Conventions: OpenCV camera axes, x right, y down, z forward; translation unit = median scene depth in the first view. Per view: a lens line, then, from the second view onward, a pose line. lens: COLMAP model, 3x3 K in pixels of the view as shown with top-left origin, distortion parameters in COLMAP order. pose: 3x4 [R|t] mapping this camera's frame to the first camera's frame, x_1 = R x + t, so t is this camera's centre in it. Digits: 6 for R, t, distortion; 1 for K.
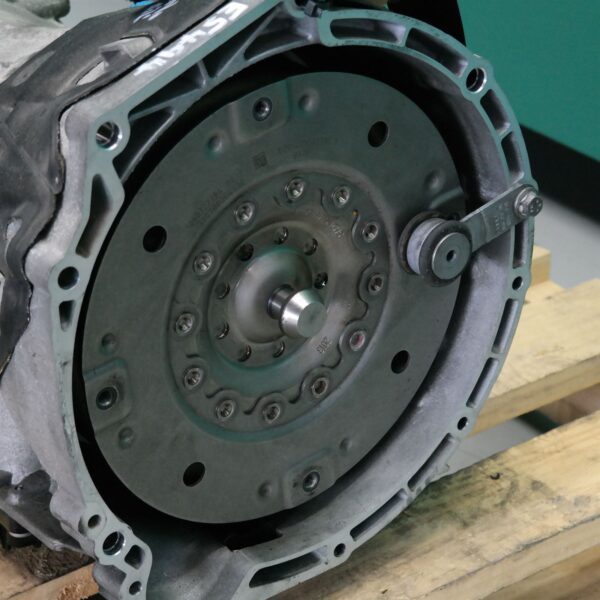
lens RADIAL K [[2033.2, 0, 300.0], [0, 2033.2, 300.0], [0, 0, 1]] dist [0.297121, 1.433356]
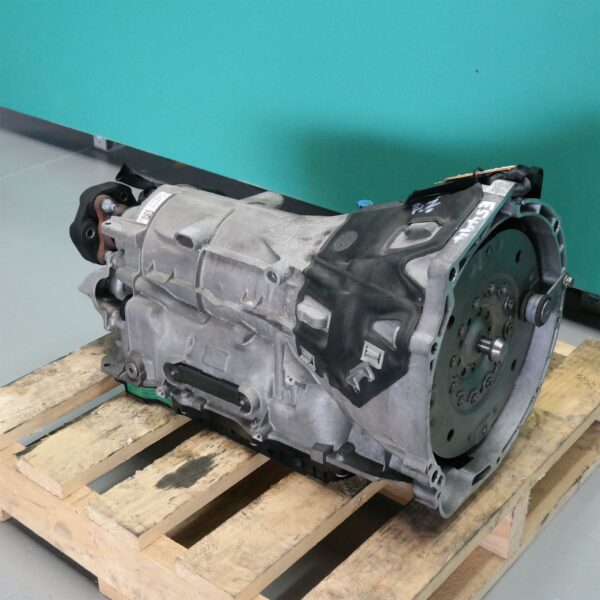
lens RADIAL K [[982.7, 0, 300.0], [0, 982.7, 300.0], [0, 0, 1]] dist [-0.049940, -0.039401]
pose [[0.968242, -0.108233, 0.225374, -0.397765], [0.108805, 0.994014, 0.009918, -0.071867], [-0.225098, 0.014919, 0.974222, 0.097886]]
